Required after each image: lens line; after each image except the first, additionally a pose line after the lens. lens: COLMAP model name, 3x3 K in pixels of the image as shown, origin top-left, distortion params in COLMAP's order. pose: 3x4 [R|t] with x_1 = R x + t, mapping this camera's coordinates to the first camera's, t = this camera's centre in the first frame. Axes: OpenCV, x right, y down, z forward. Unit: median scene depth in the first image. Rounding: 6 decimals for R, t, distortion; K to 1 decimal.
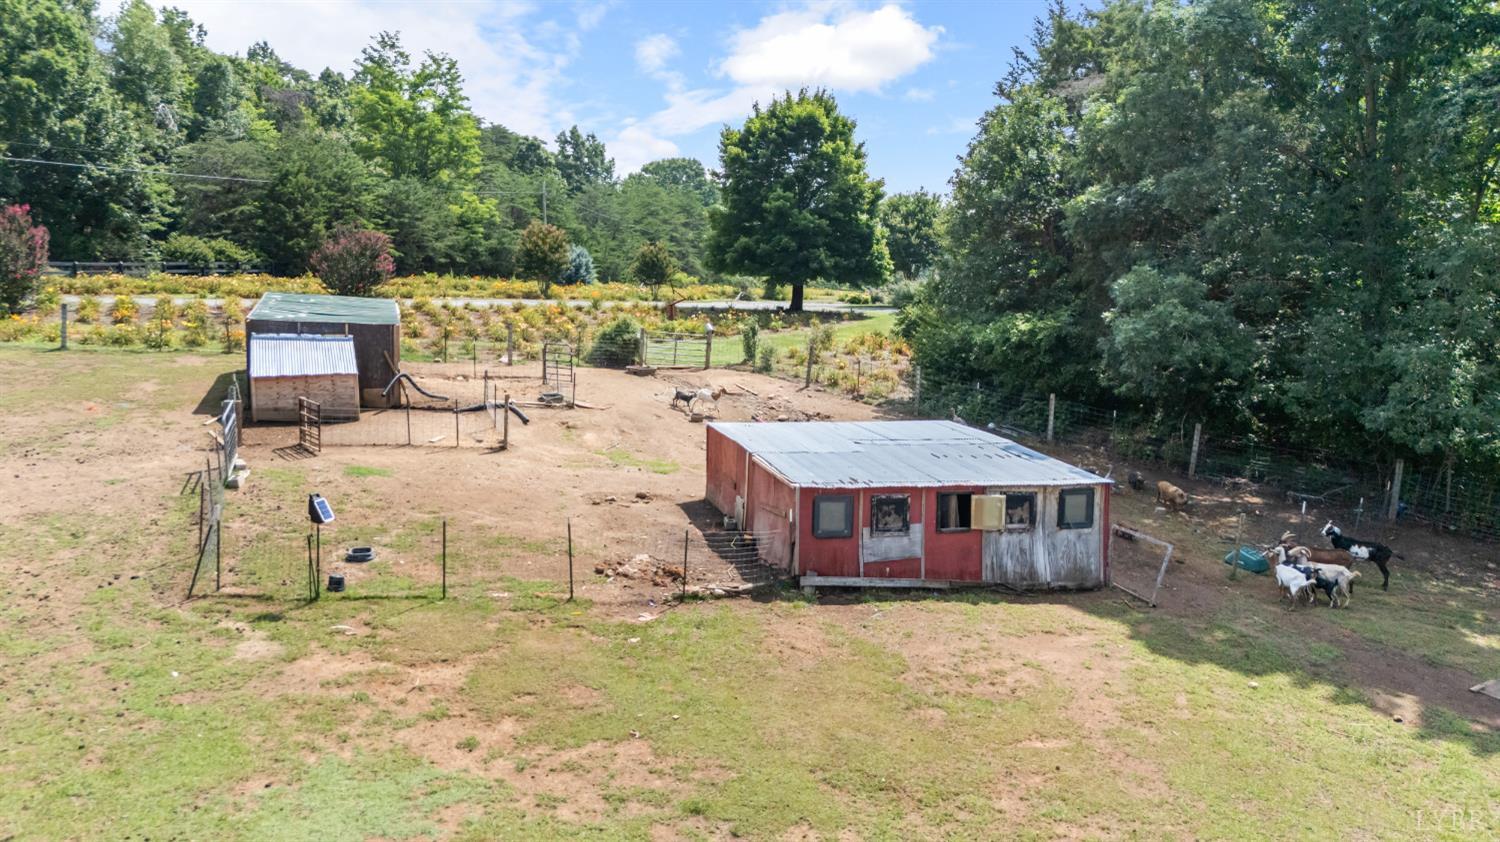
lens RADIAL K [[1074.2, 0, 753.4], [0, 1074.2, 424.3], [0, 0, 1]] dist [0.034551, -0.008890]
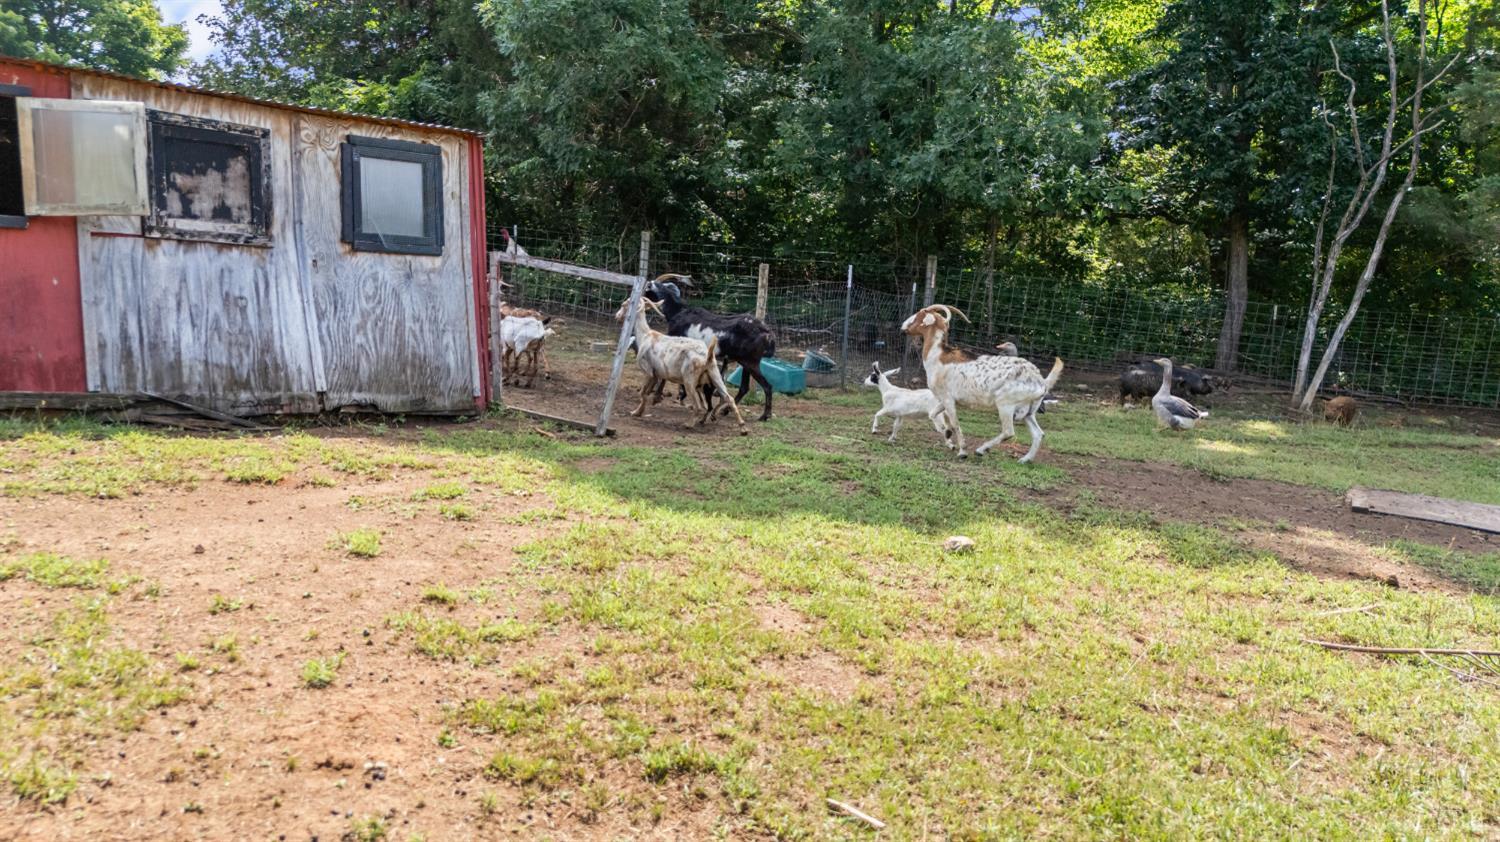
lens RADIAL K [[1074.2, 0, 746.8], [0, 1074.2, 426.7], [0, 0, 1]] dist [0.034551, -0.008890]
pose [[0.869648, -0.052057, 0.490919, 0.221740], [0.062642, 0.998023, -0.005137, 0.167746], [-0.489681, 0.035220, 0.871190, 0.630457]]
